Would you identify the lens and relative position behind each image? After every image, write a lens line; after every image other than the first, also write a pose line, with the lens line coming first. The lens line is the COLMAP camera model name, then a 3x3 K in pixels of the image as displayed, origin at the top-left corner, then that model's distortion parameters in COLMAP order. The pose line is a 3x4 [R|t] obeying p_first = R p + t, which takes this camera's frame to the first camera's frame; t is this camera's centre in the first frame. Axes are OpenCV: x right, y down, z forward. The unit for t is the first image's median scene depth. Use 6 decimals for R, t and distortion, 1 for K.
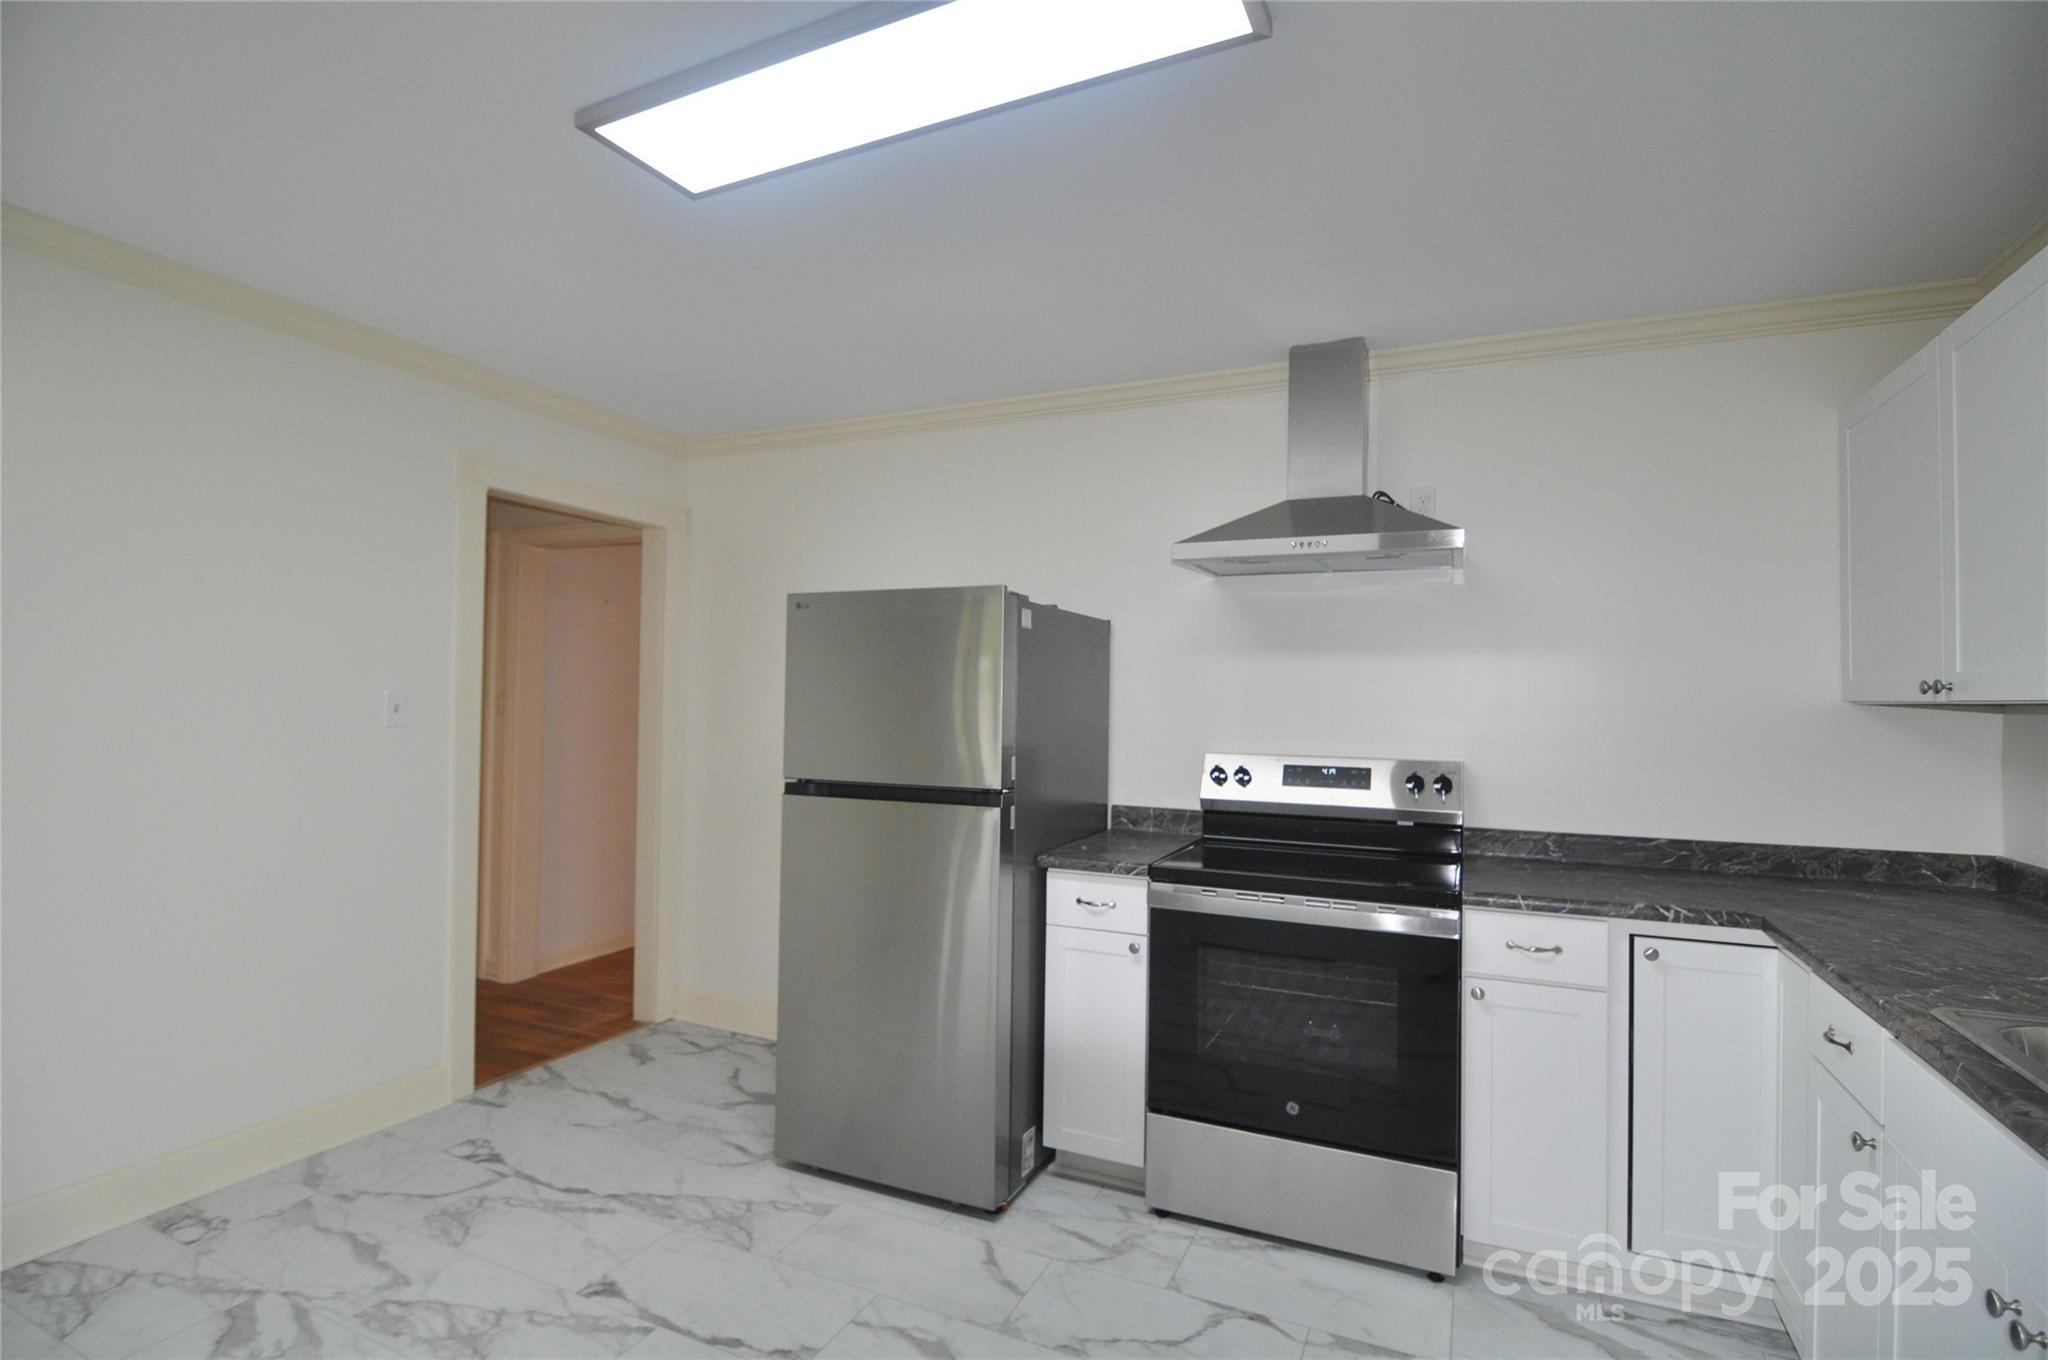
lens RADIAL K [[981.3, 0, 1023.3], [0, 981.3, 690.4], [0, 0, 1]] dist [-0.012406, -0.004478]
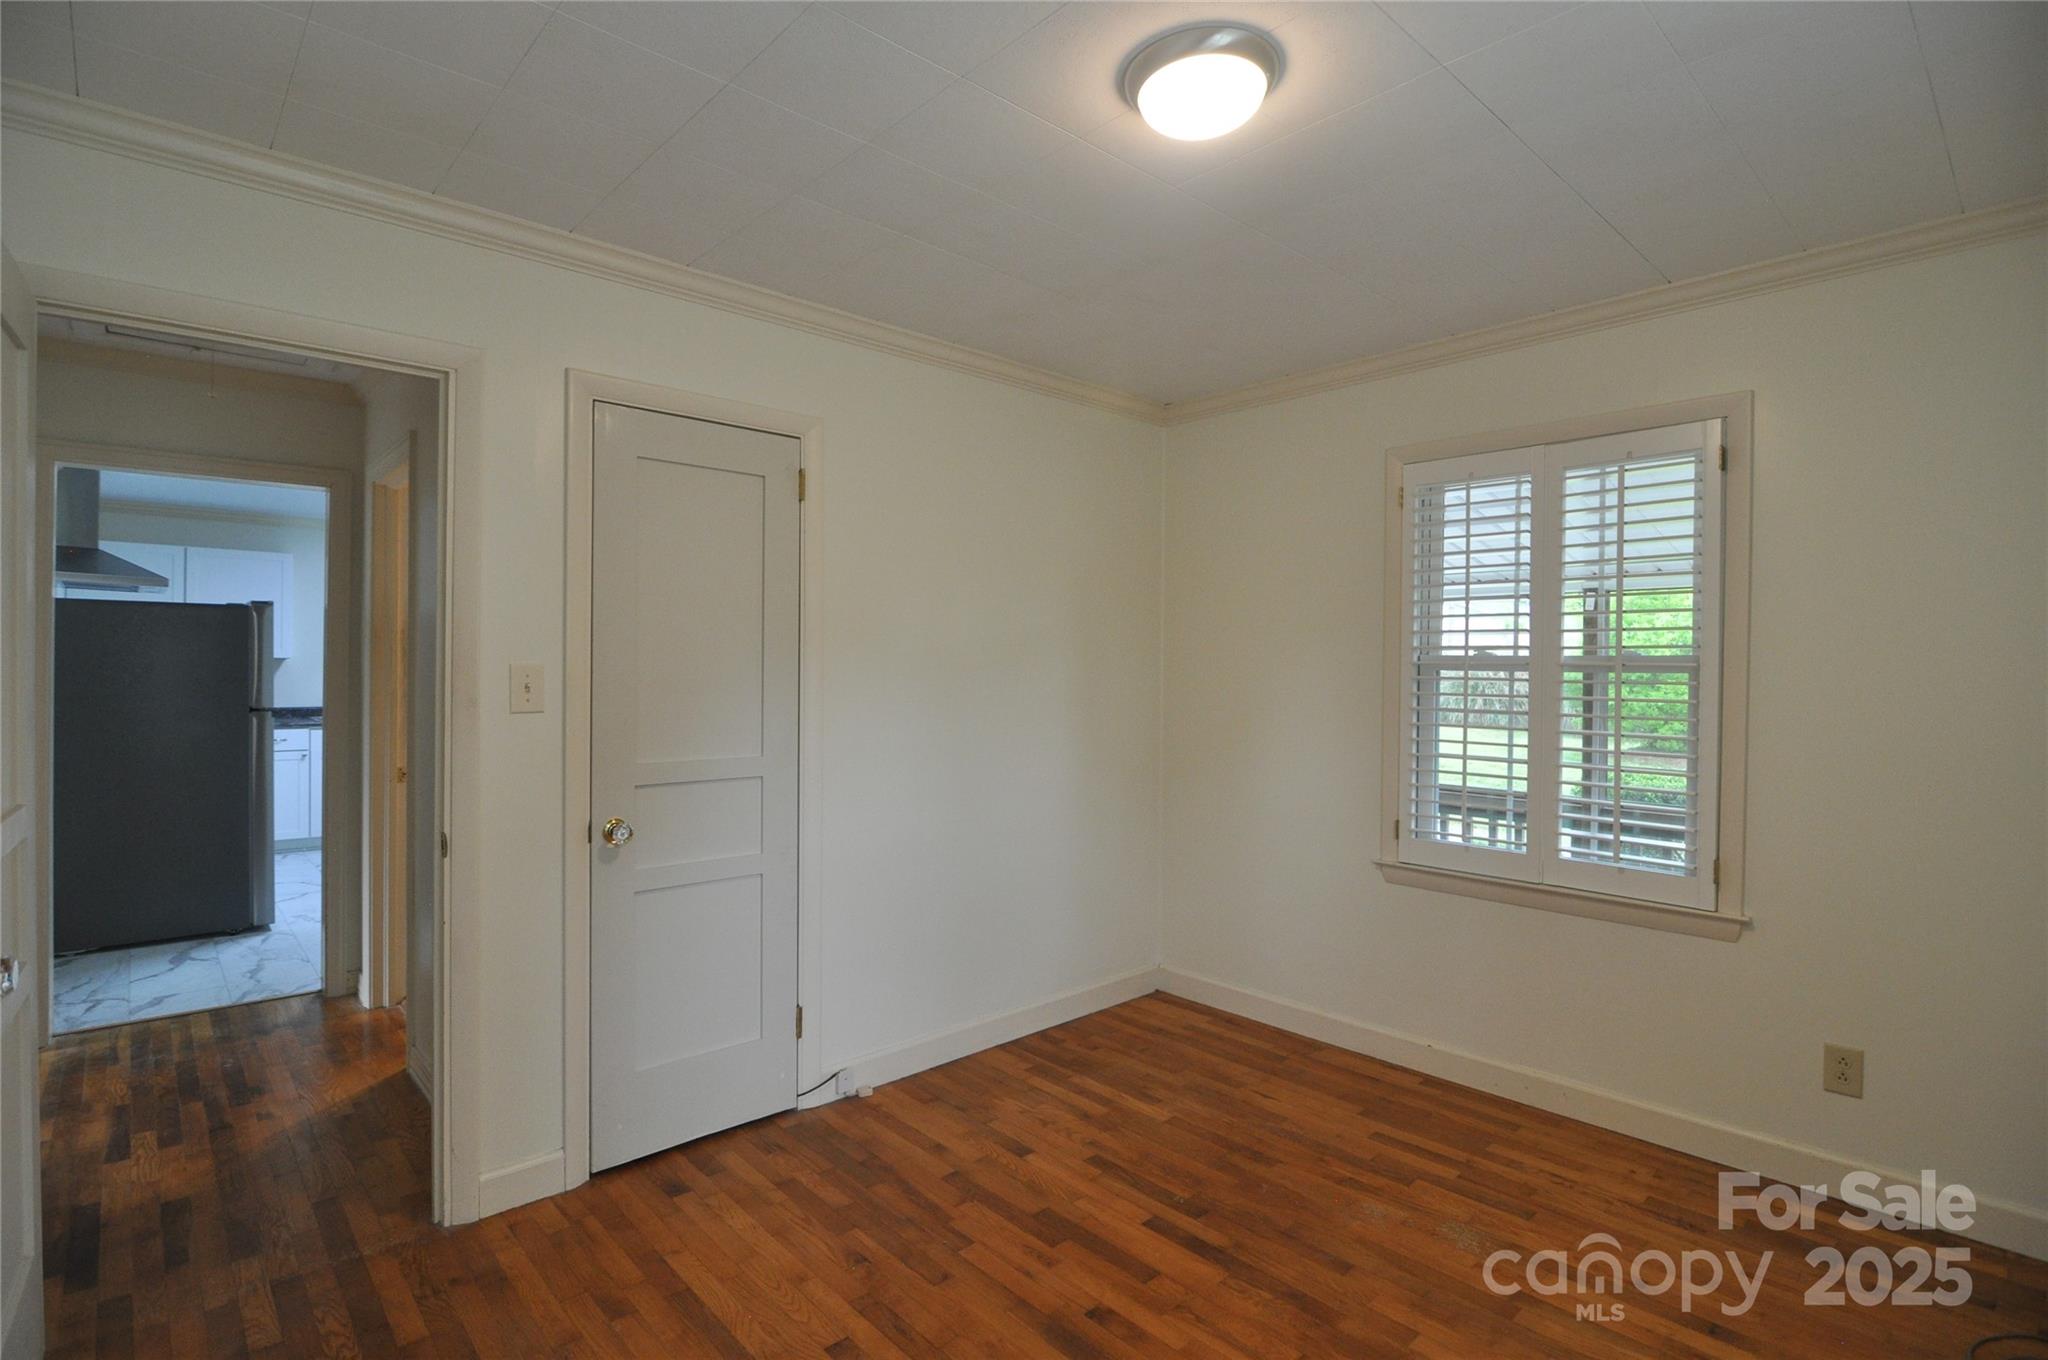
lens RADIAL K [[981.3, 0, 1049.1], [0, 981.3, 676.7], [0, 0, 1]] dist [-0.012406, -0.004478]
pose [[-0.922199, -0.021913, 0.386095, -1.739947], [-0.024833, 0.999688, -0.002576, -0.011562], [-0.385918, -0.011964, -0.922455, 1.632029]]
